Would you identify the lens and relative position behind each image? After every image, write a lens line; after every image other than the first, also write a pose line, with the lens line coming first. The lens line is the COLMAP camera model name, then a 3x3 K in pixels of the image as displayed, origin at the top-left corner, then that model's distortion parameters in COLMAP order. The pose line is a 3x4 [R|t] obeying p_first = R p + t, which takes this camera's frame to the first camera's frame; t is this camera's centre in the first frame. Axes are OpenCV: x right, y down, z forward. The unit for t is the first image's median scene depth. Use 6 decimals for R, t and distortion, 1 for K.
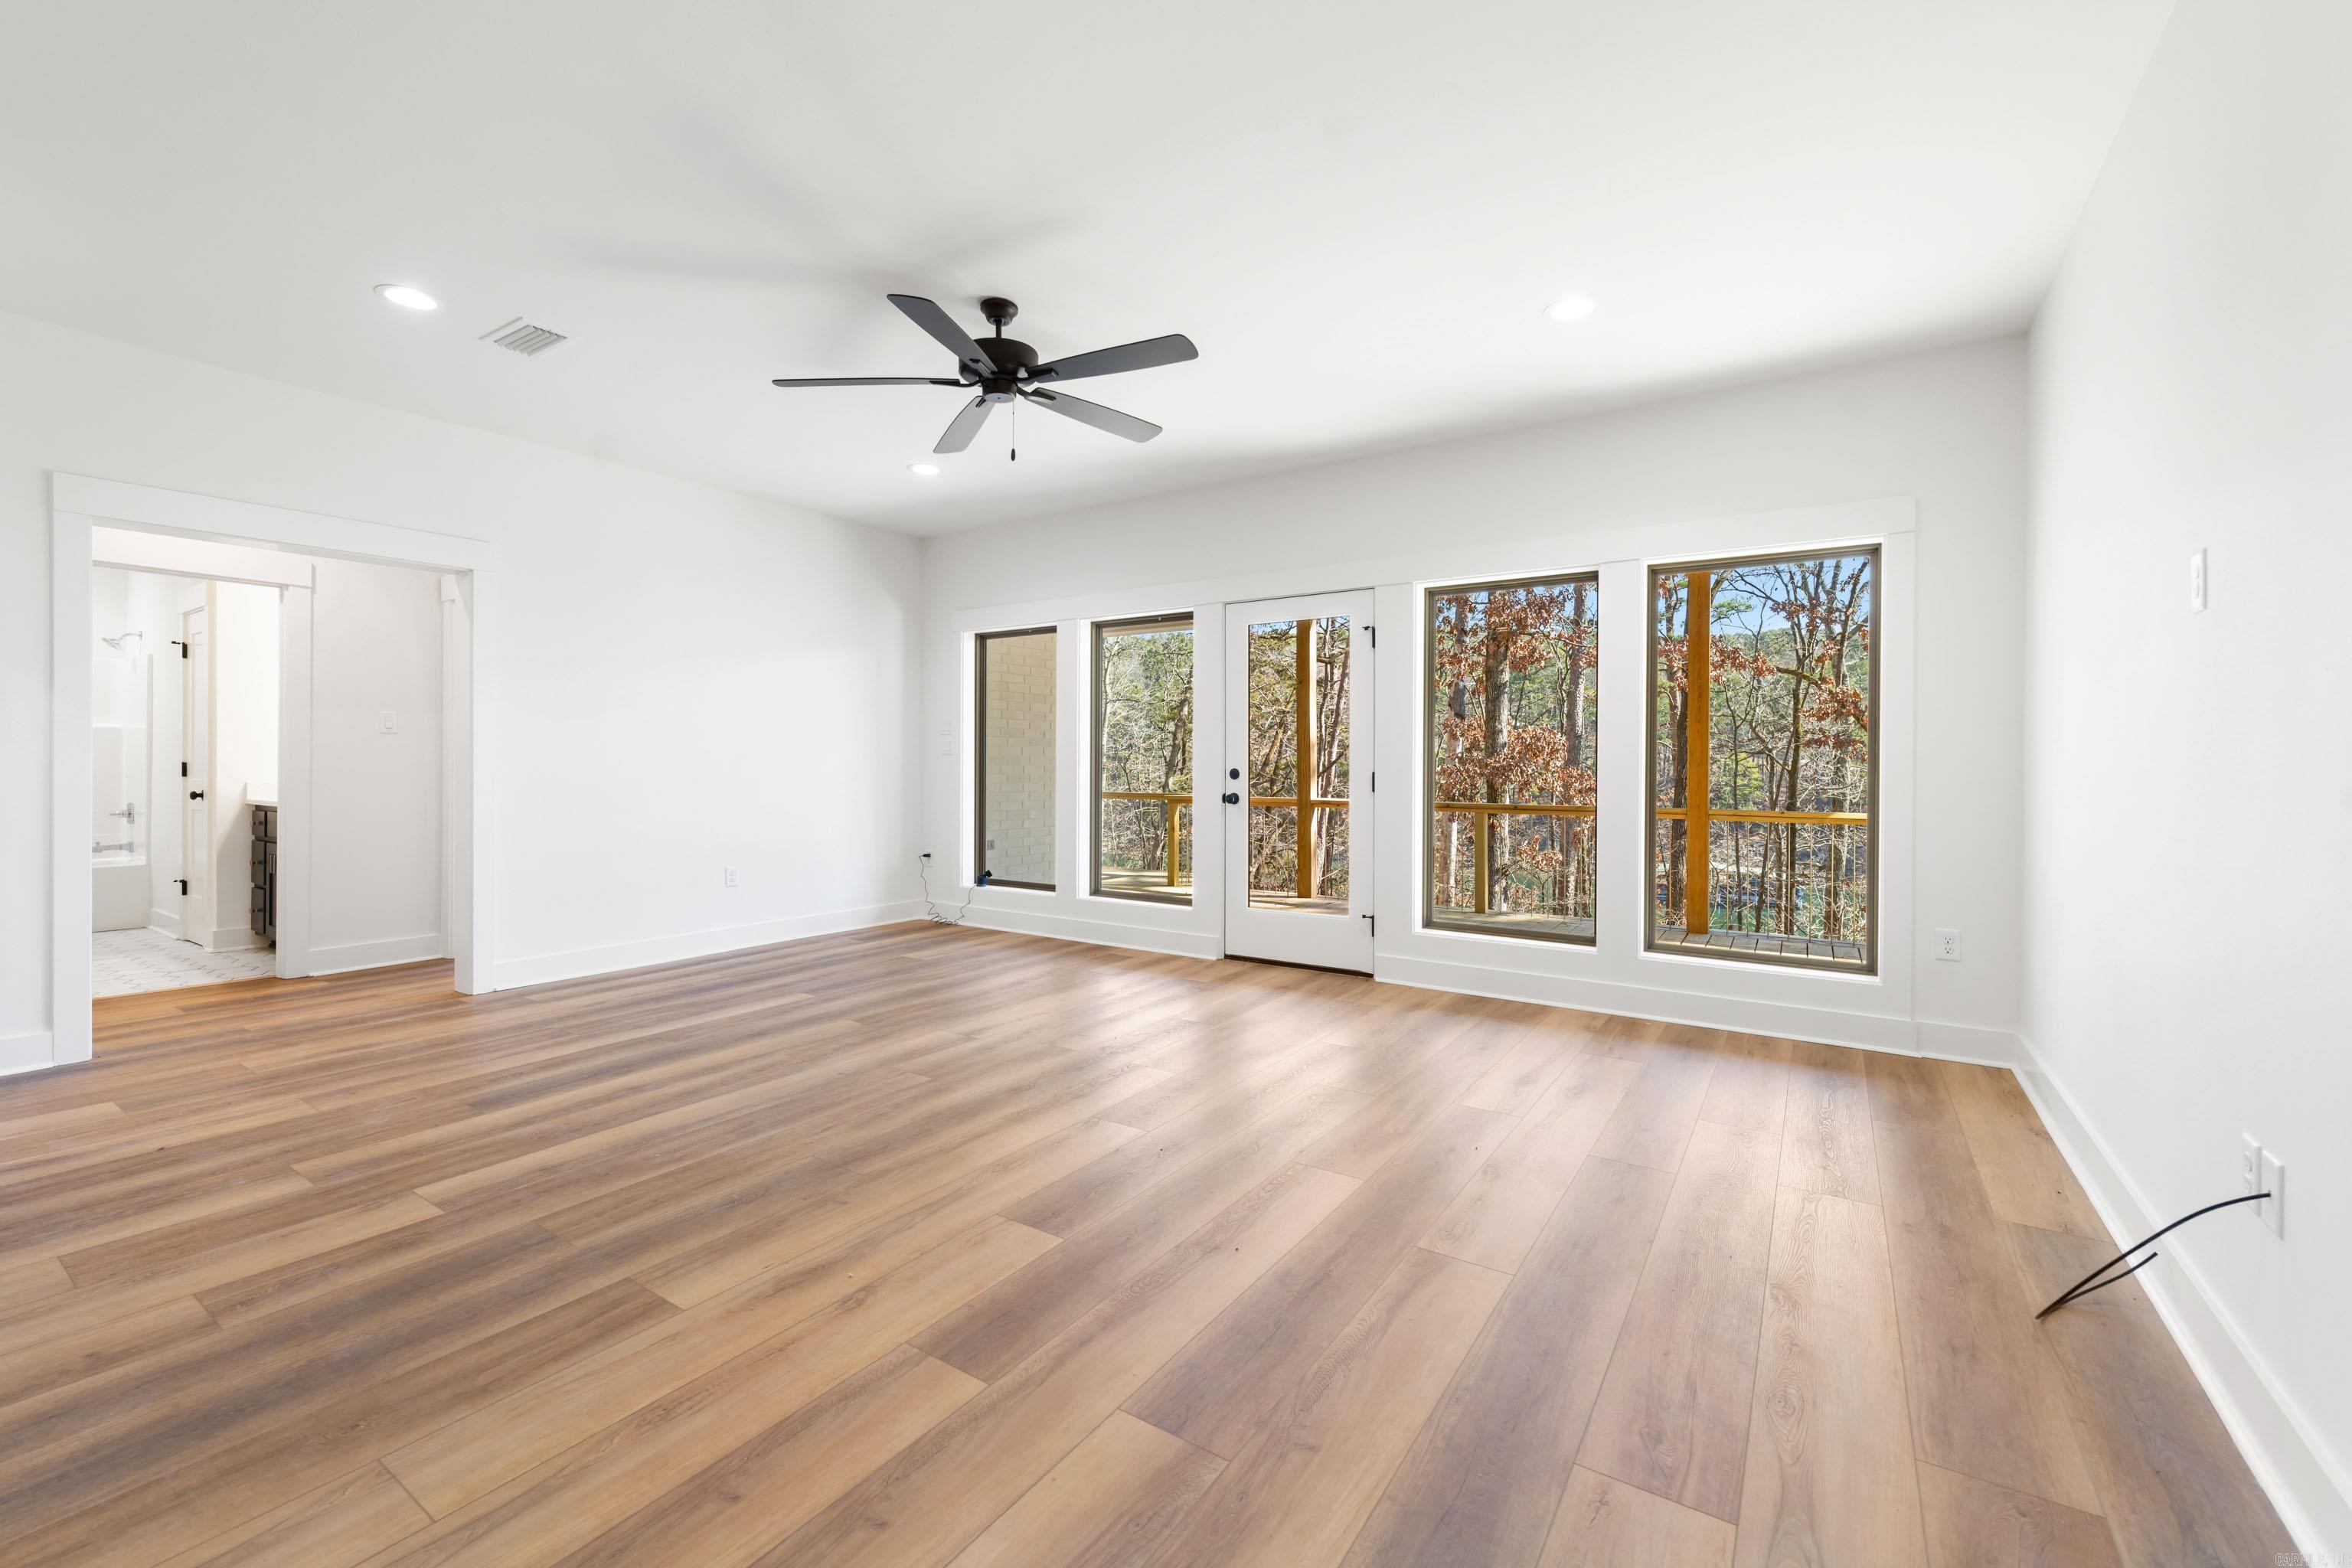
lens RADIAL K [[962.2, 0, 1168.9], [0, 962.2, 767.7], [0, 0, 1]] dist [0.002503, -0.001594]
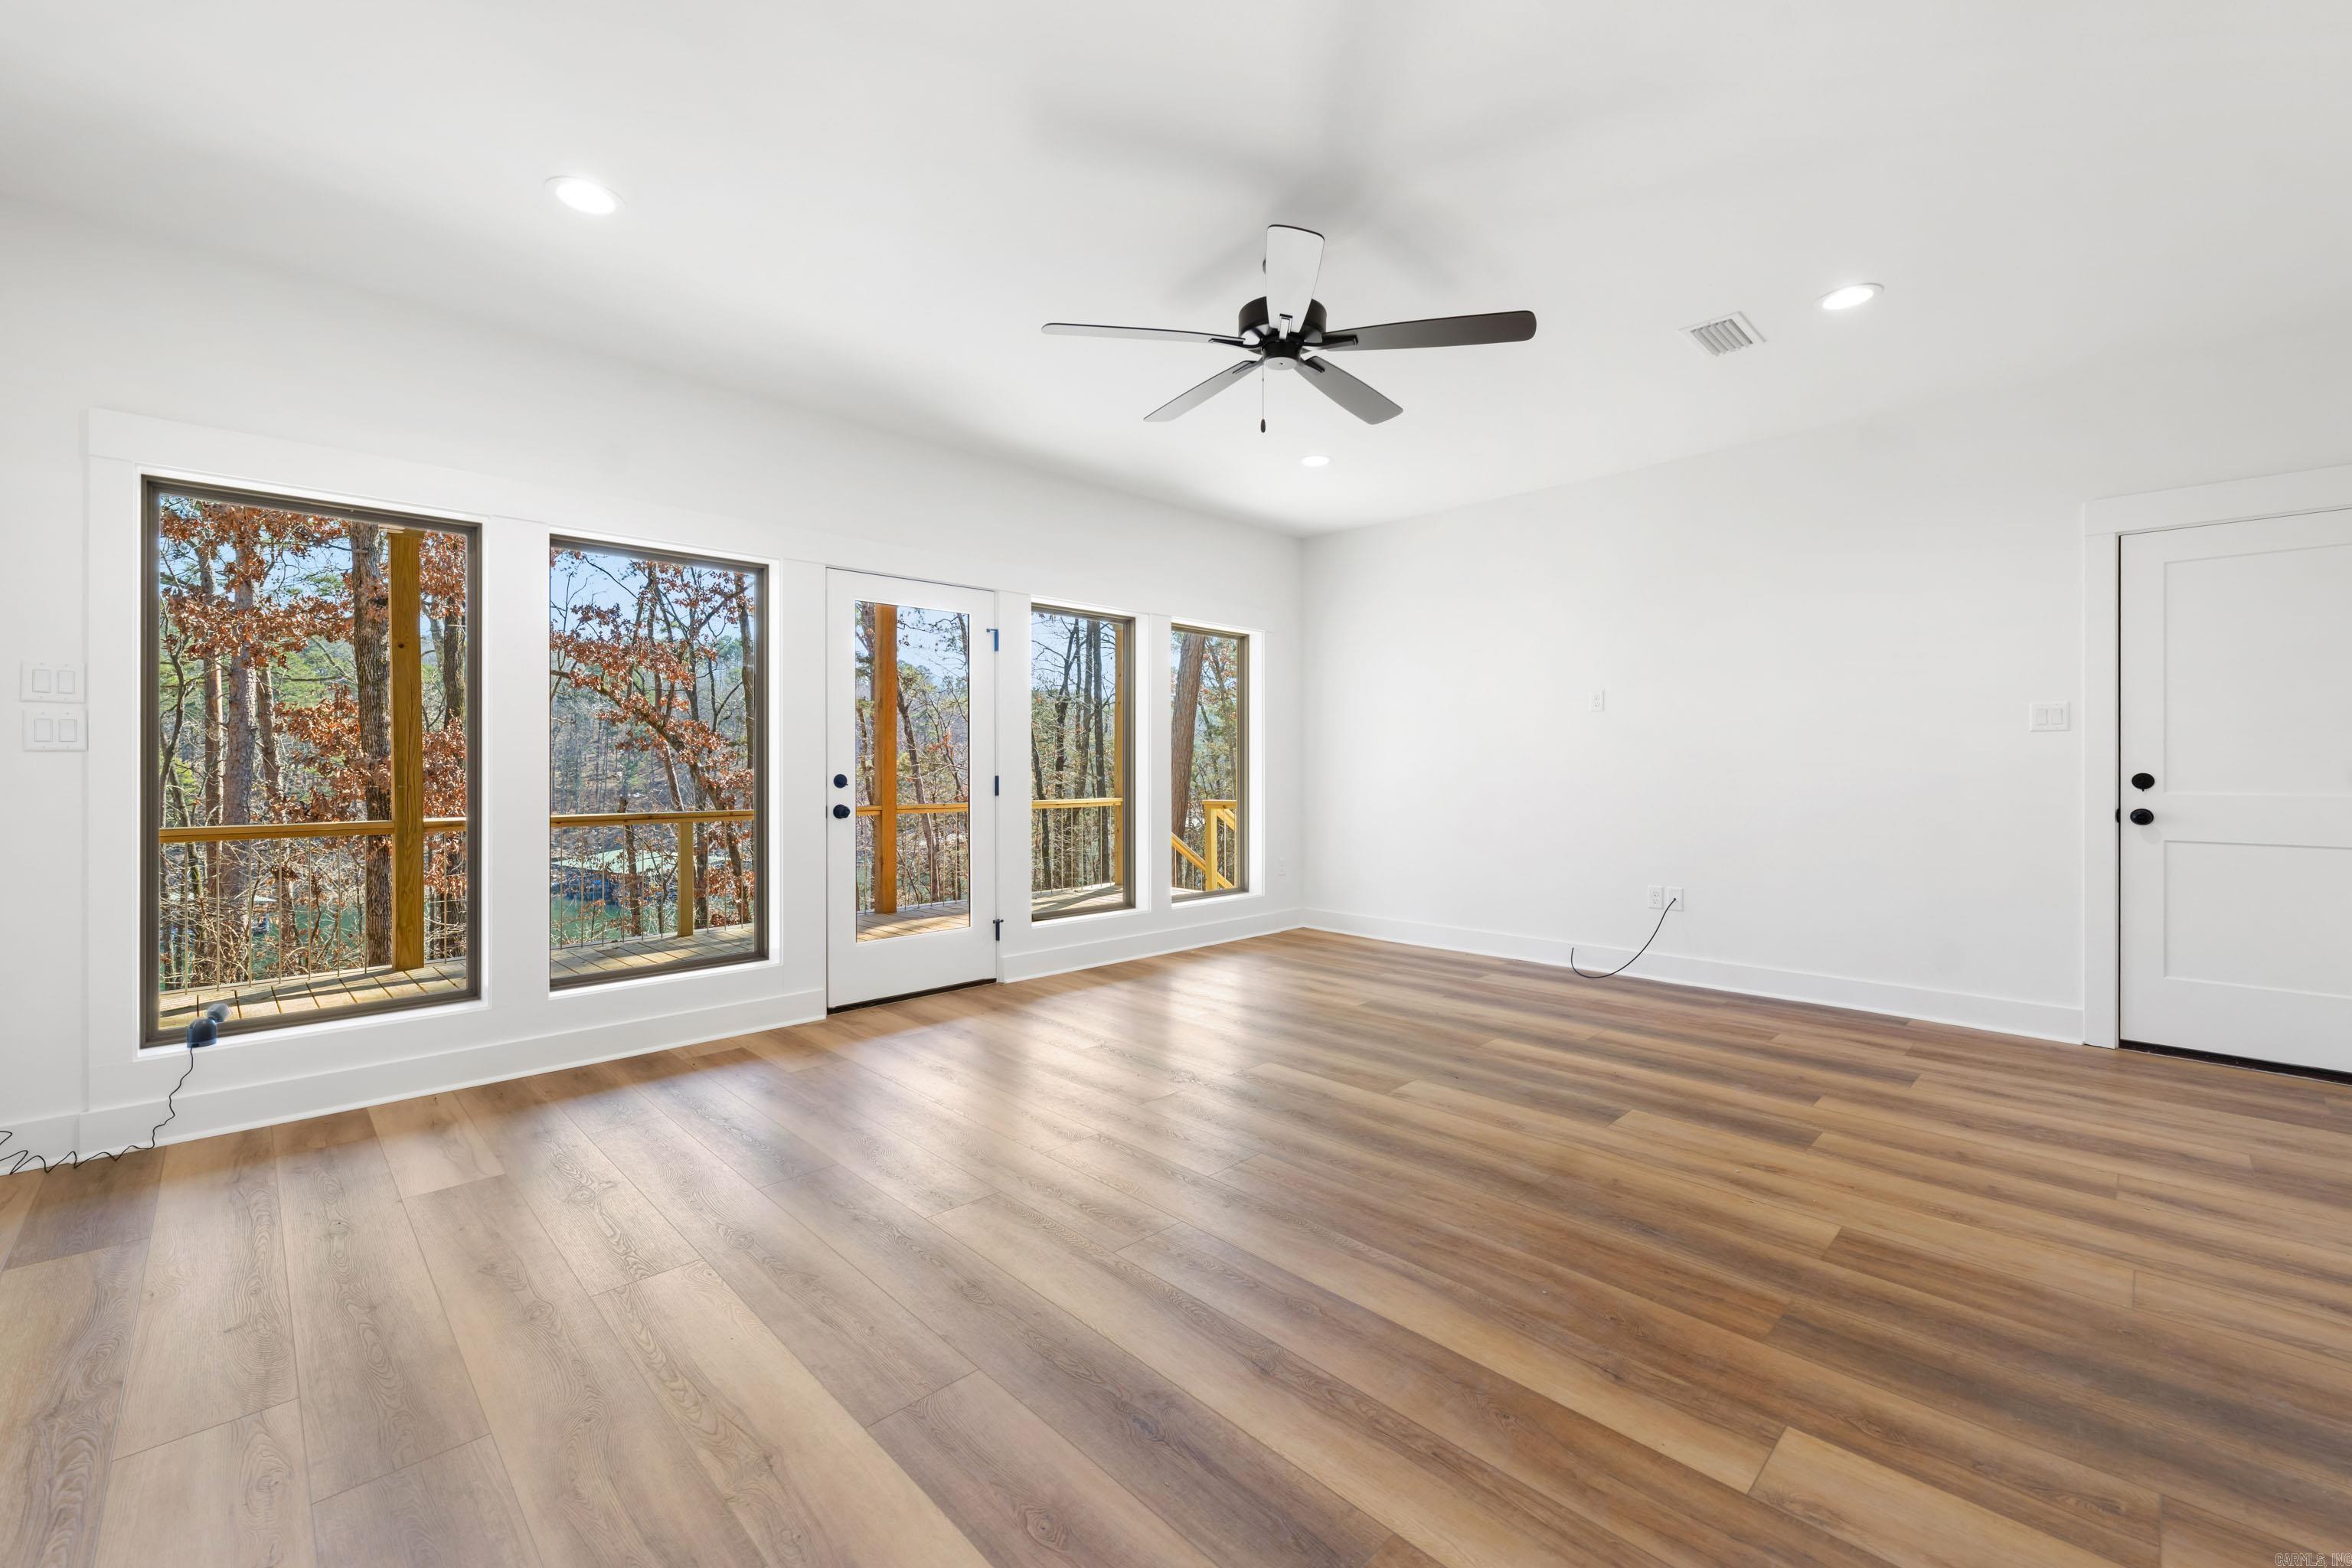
lens RADIAL K [[962.2, 0, 1165.9], [0, 962.2, 765.1], [0, 0, 1]] dist [0.002503, -0.001594]
pose [[0.207710, -0.007809, 0.978159, -1.498873], [0.007992, 0.999948, 0.006286, -0.023096], [-0.978158, 0.006512, 0.207762, 1.272463]]
